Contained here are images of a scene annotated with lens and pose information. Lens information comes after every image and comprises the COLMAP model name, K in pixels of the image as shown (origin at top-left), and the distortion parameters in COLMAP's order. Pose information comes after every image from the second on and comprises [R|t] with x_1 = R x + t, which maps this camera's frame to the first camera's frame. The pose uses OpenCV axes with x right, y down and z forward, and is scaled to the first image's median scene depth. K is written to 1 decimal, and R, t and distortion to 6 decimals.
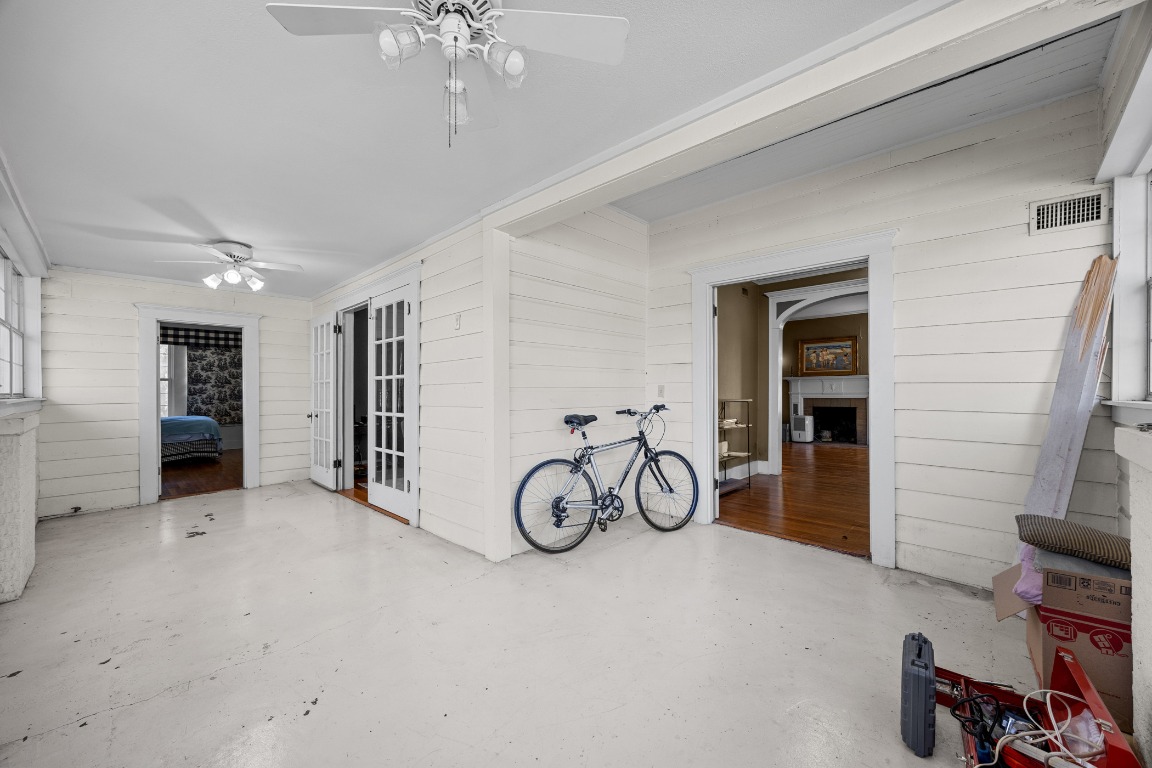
lens RADIAL K [[446.2, 0, 575.0], [0, 446.2, 386.2], [0, 0, 1]] dist [0.004179, -0.000384]
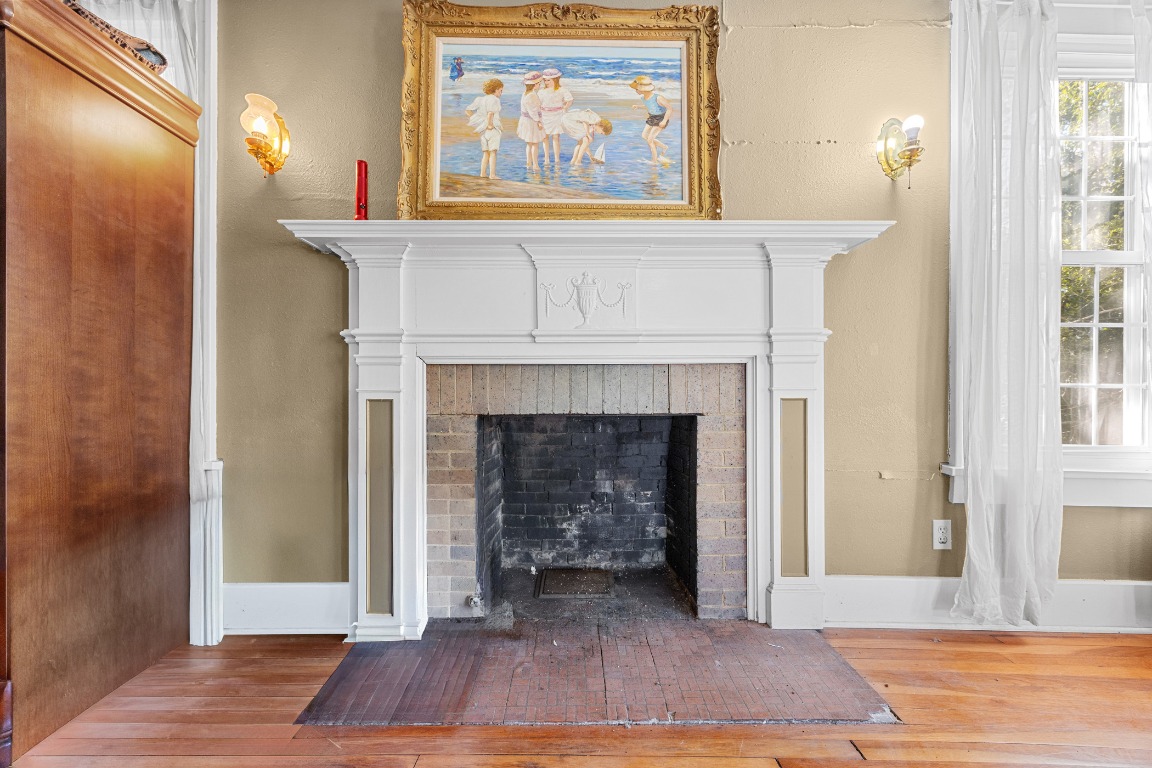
lens RADIAL K [[446.2, 0, 575.7], [0, 446.2, 382.5], [0, 0, 1]] dist [0.004179, -0.000384]
pose [[0.718093, 0.005877, 0.695922, 0.450916], [-0.009230, 0.999957, 0.001079, 0.033493], [-0.695886, -0.007198, 0.718116, 0.873205]]
